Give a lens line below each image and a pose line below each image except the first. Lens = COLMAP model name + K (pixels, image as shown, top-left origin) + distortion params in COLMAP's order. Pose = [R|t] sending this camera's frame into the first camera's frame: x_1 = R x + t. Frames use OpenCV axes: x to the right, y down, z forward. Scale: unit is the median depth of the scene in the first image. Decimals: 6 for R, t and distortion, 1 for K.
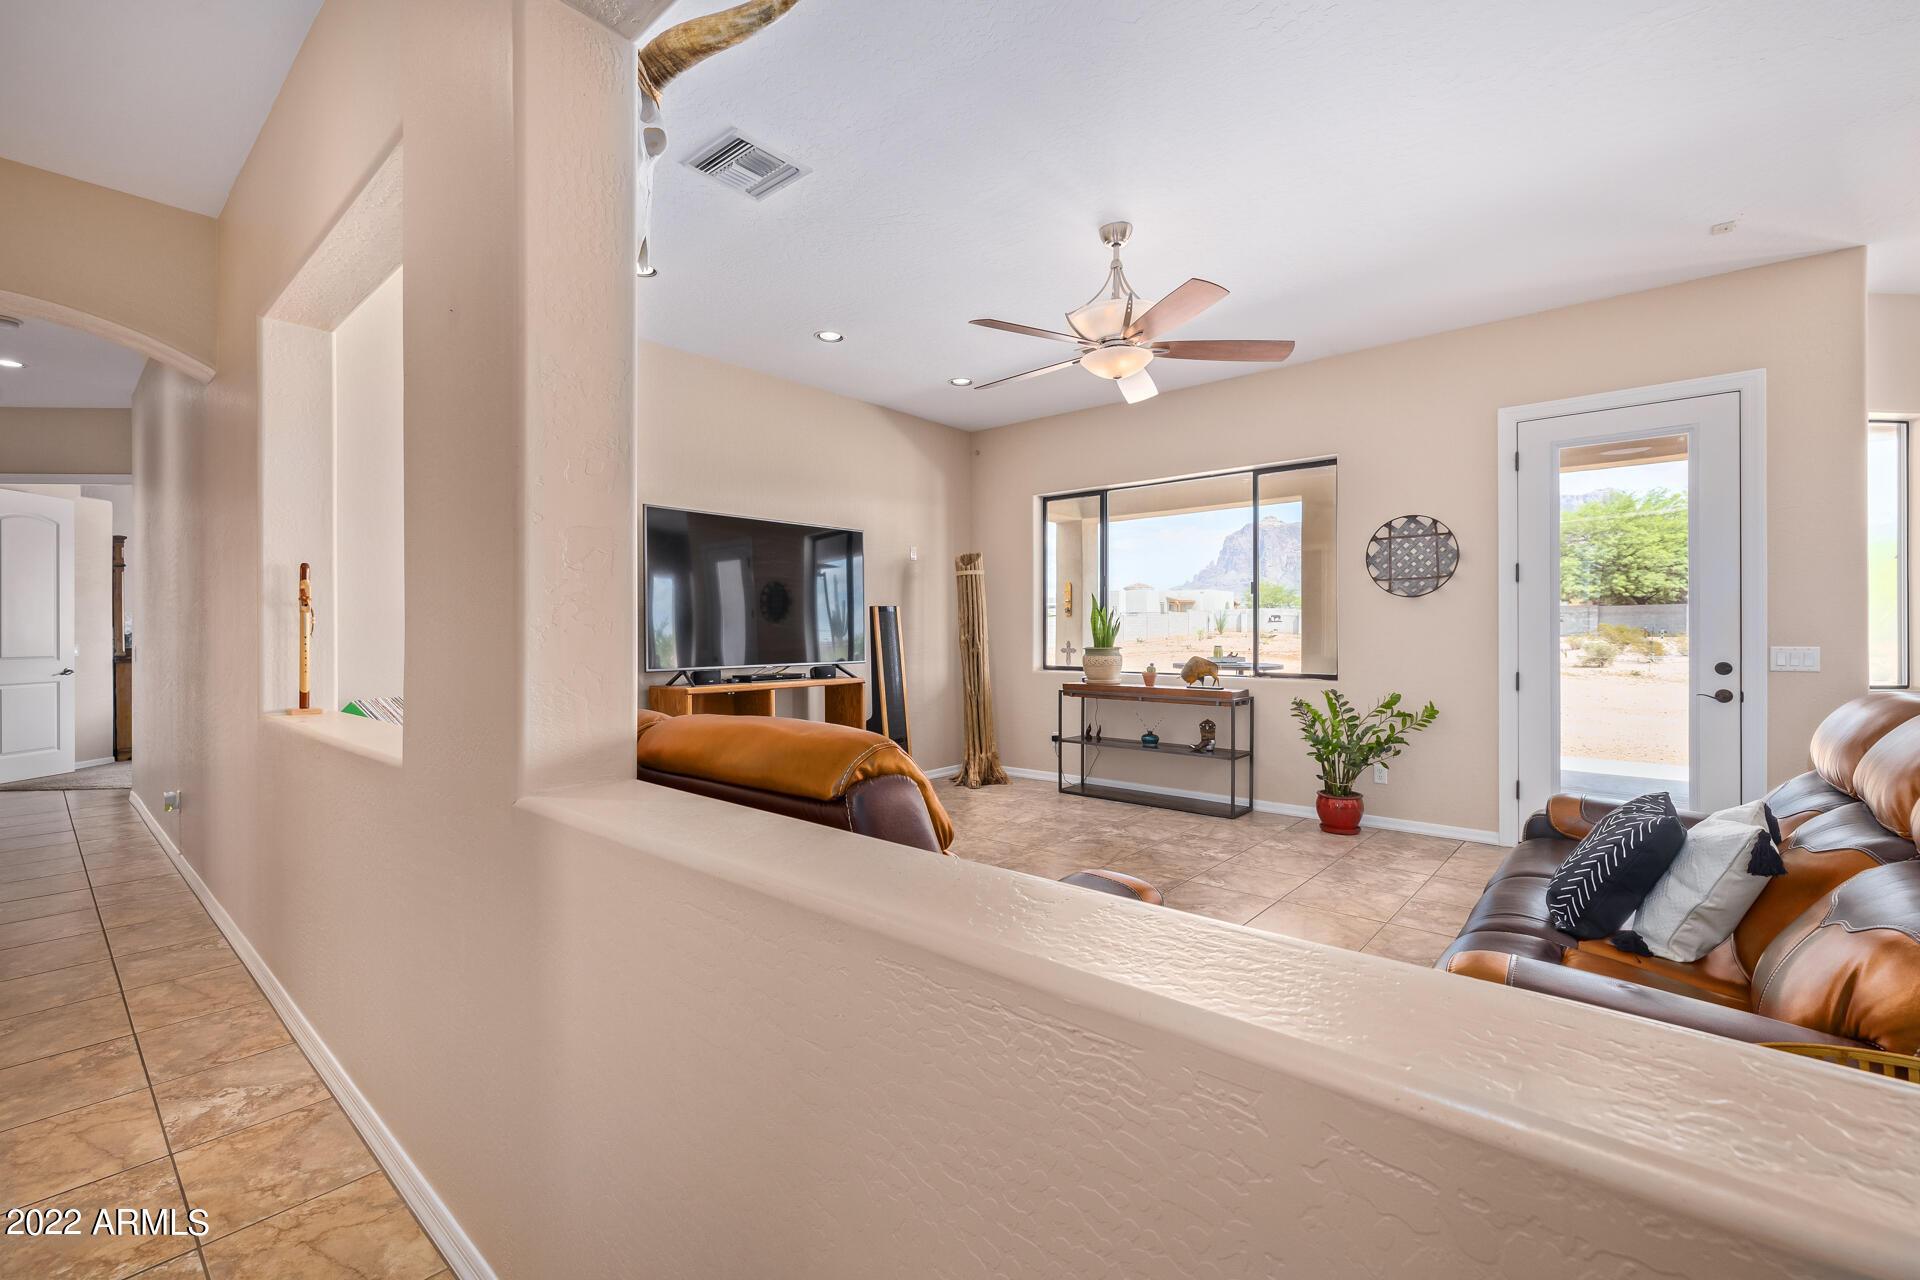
lens RADIAL K [[832.3, 0, 972.1], [0, 832.3, 637.1], [0, 0, 1]] dist [0.000180, -0.001049]
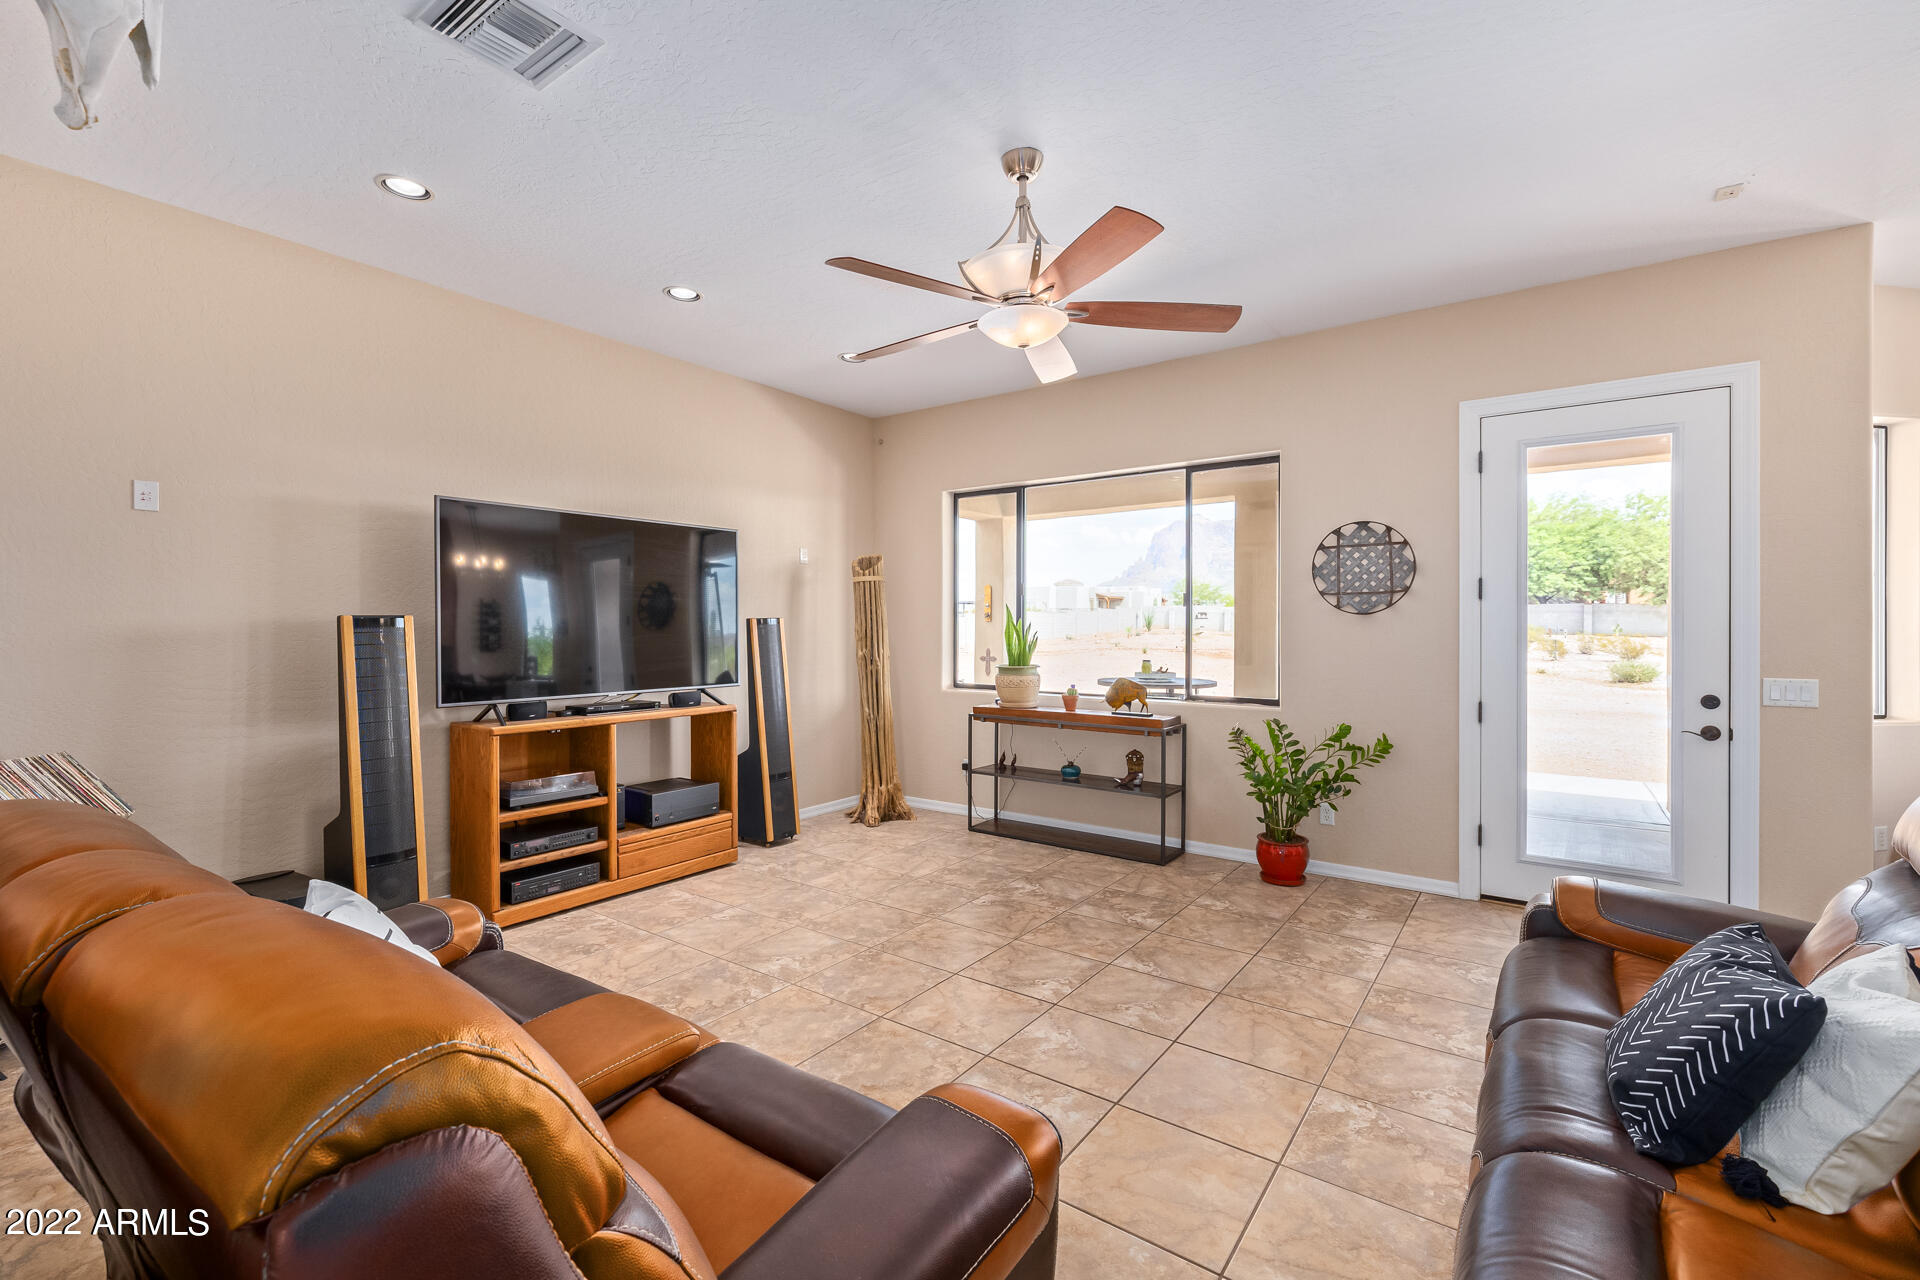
lens RADIAL K [[832.3, 0, 974.6], [0, 832.3, 632.4], [0, 0, 1]] dist [0.000180, -0.001049]
pose [[0.996458, 0.001871, 0.084065, 0.045752], [-0.002024, 0.999996, 0.001731, -0.029785], [-0.084062, -0.001895, 0.996459, 0.158129]]
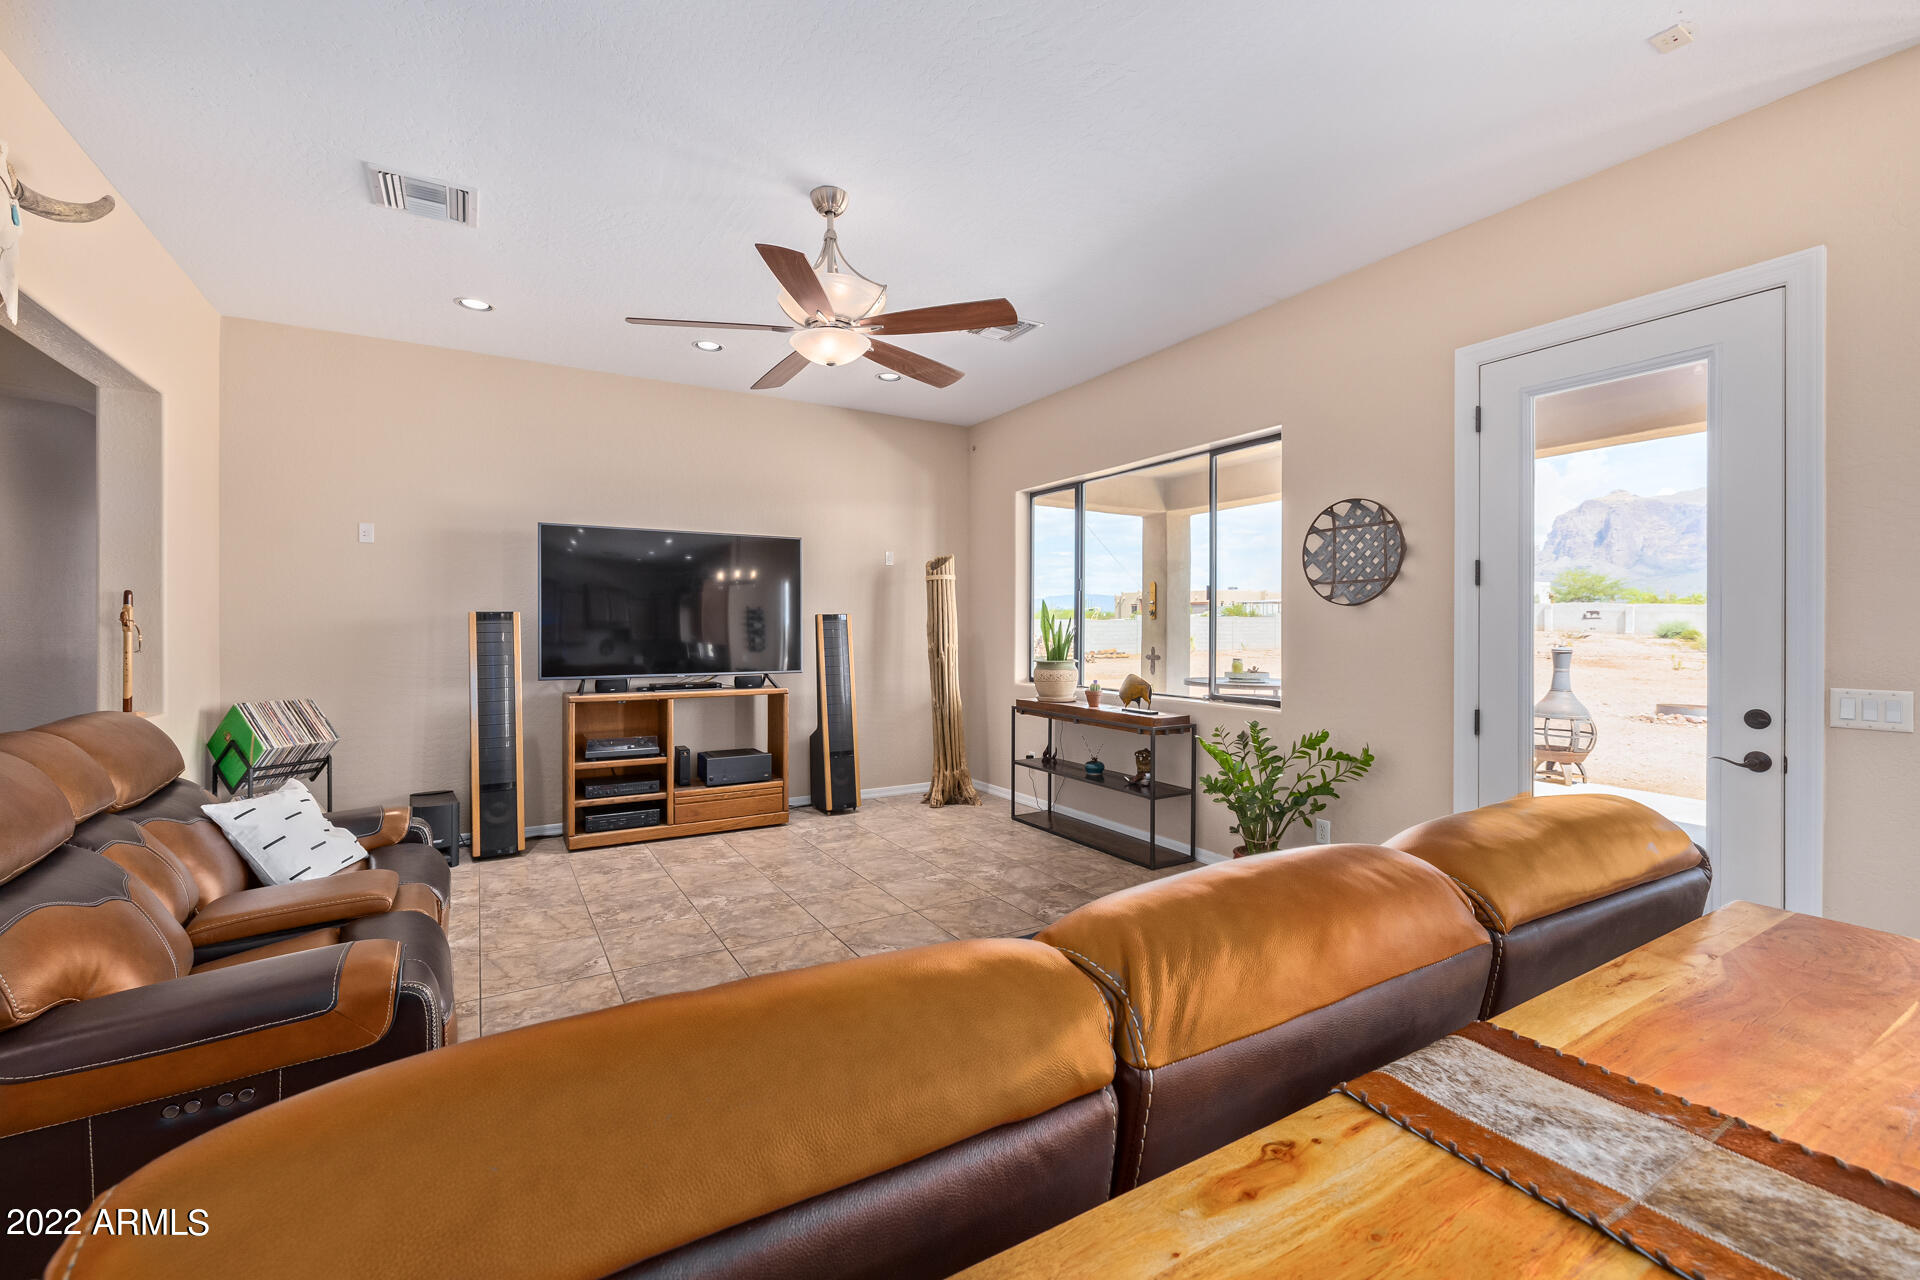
lens RADIAL K [[832.3, 0, 973.4], [0, 832.3, 632.2], [0, 0, 1]] dist [0.000180, -0.001049]
pose [[0.945839, 0.005930, -0.324581, 0.446947], [-0.005771, 0.999982, 0.001452, -0.022580], [0.324583, 0.000500, 0.945857, 0.161050]]
